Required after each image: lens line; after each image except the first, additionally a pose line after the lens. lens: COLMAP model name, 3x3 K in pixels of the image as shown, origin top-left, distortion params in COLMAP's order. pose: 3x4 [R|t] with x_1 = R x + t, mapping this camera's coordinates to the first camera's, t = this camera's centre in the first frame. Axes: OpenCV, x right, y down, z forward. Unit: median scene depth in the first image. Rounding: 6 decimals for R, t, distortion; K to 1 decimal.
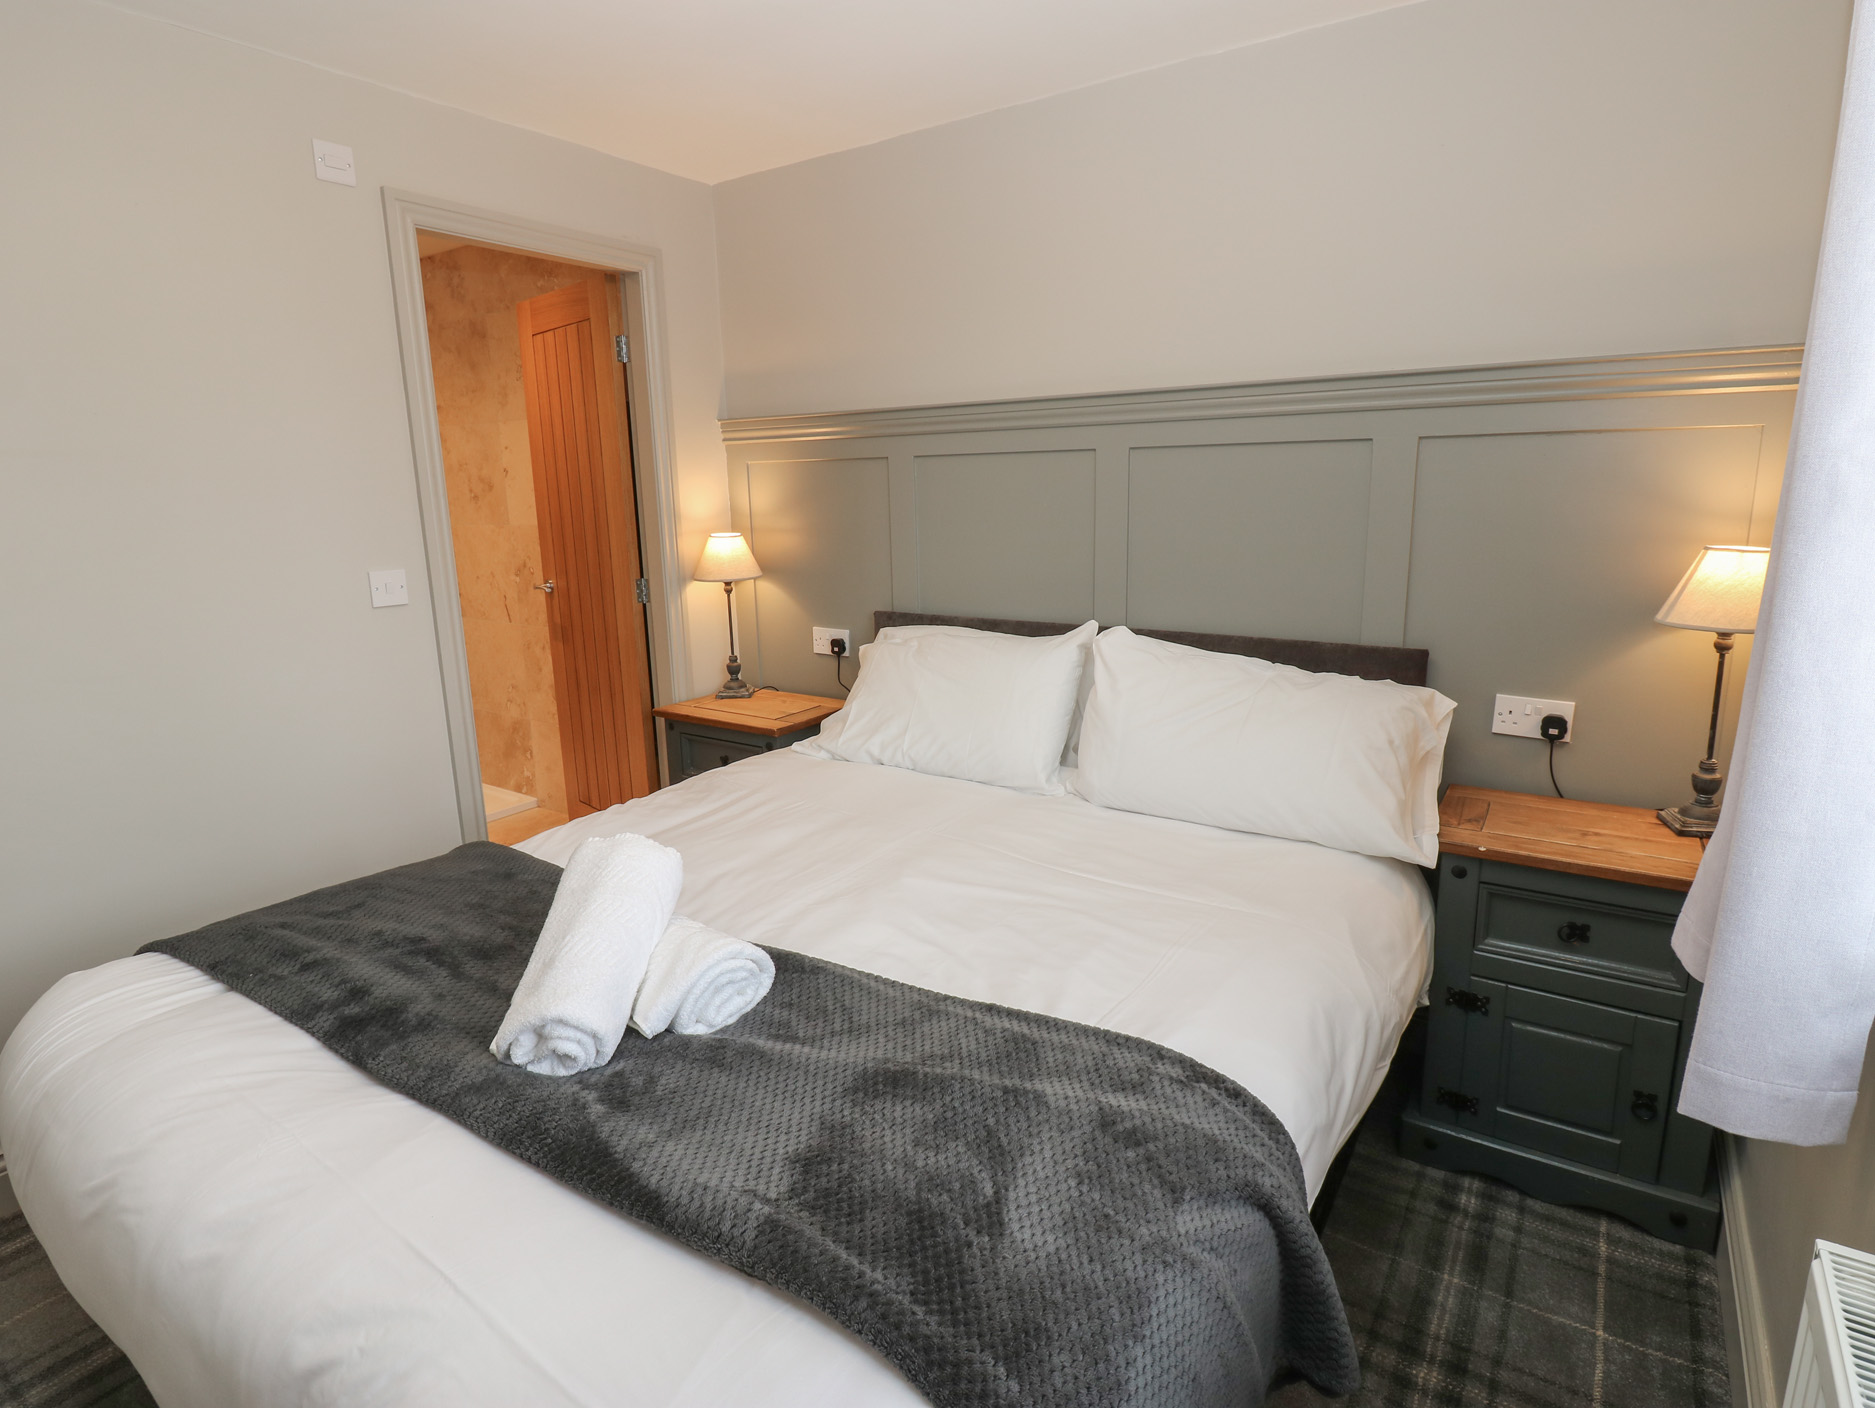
lens RADIAL K [[974.1, 0, 952.5], [0, 974.1, 677.6], [0, 0, 1]] dist [-0.001280, -0.011984]
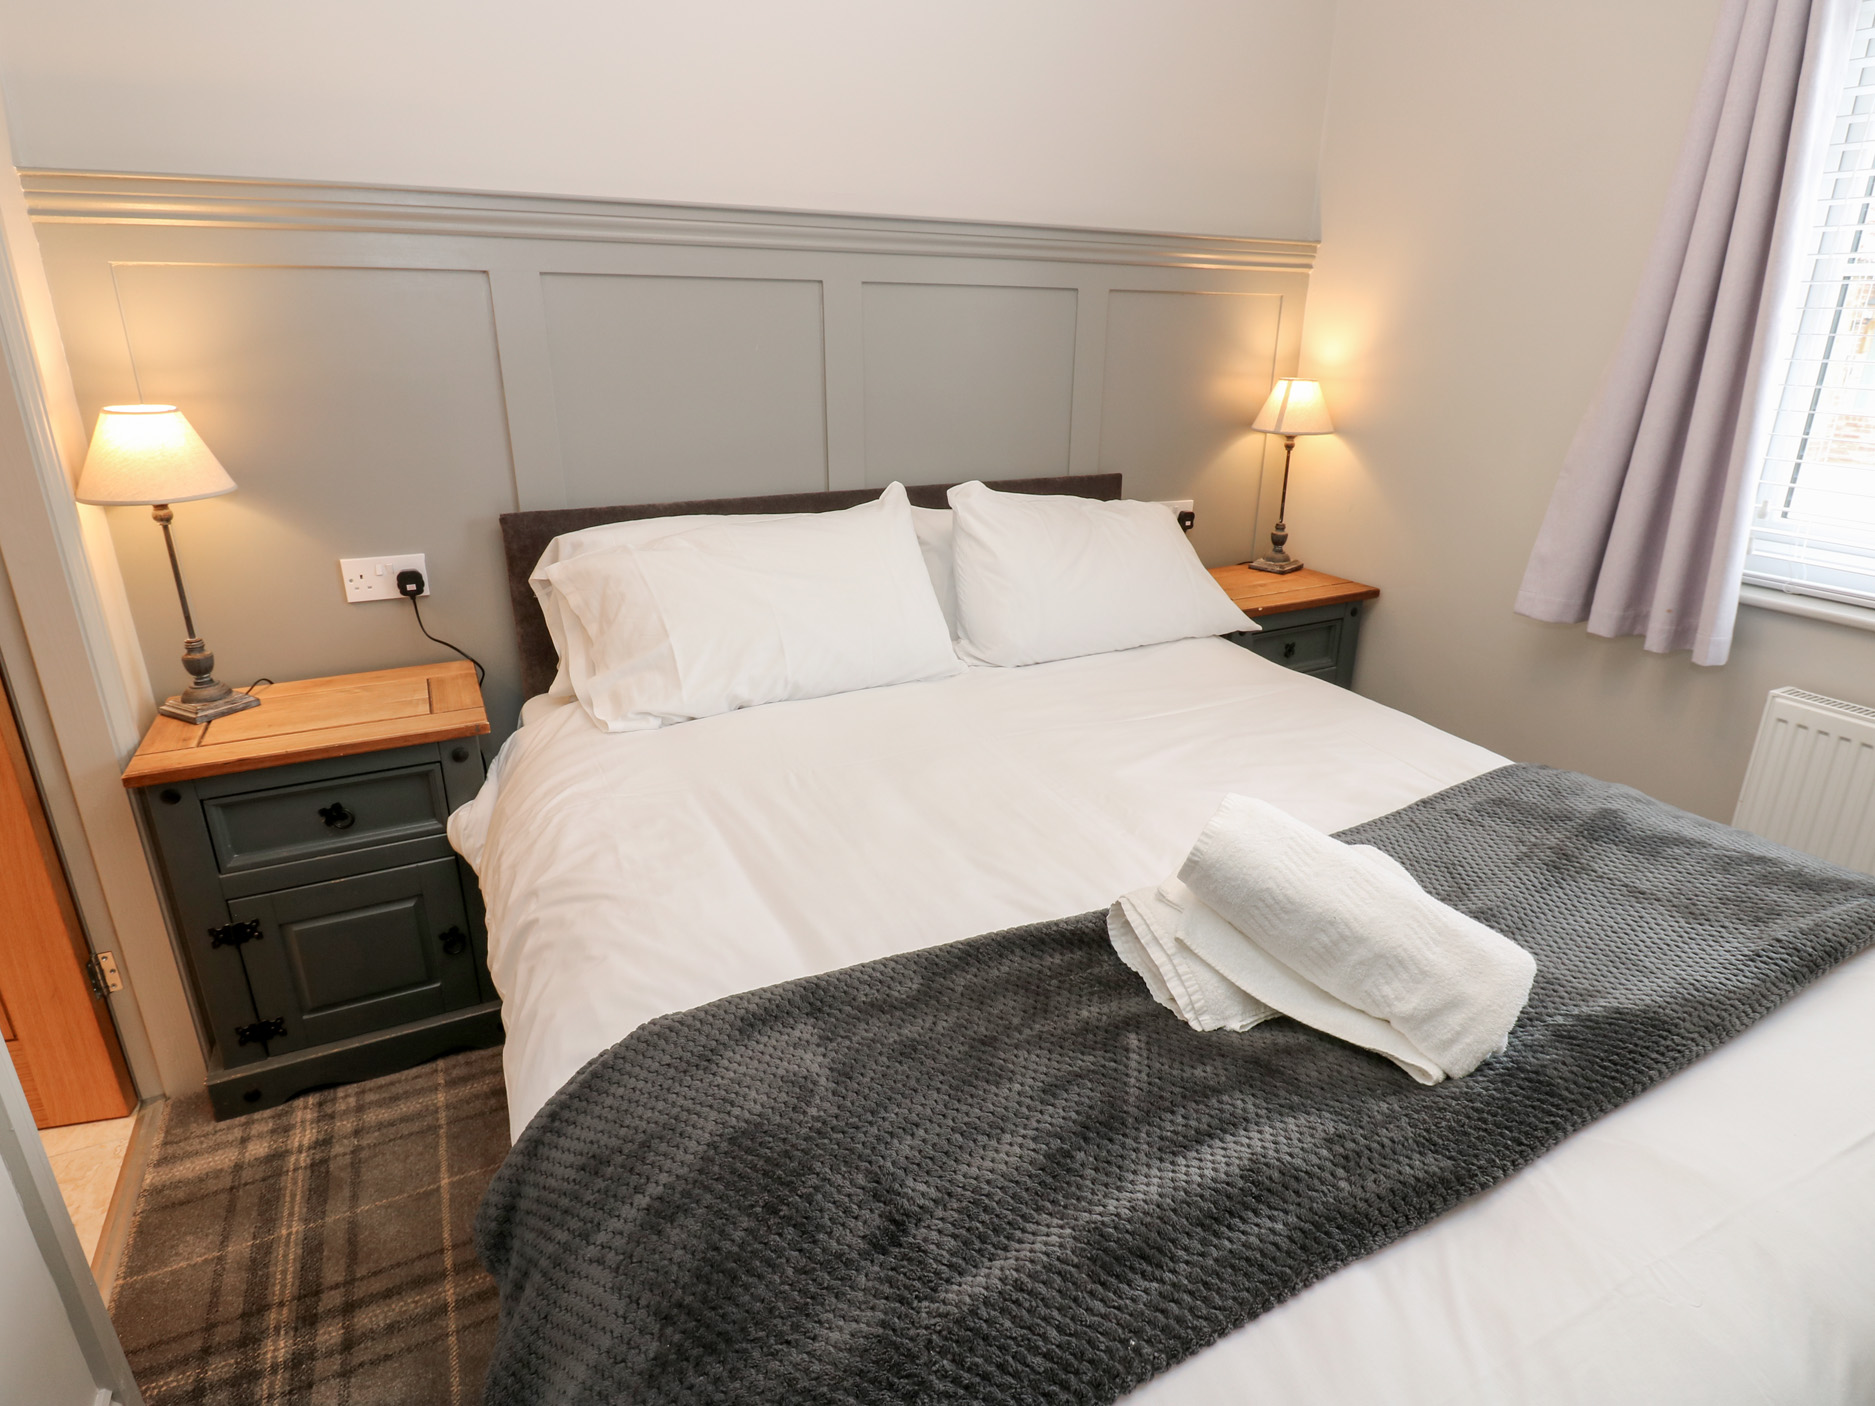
lens RADIAL K [[1036.1, 0, 937.6], [0, 1036.1, 663.4], [0, 0, 1]] dist [0.004312, -0.014089]
pose [[0.480403, -0.251938, 0.840084, -0.525217], [0.151035, 0.967308, 0.203722, -0.066006], [-0.863945, 0.029013, 0.502749, 0.378837]]
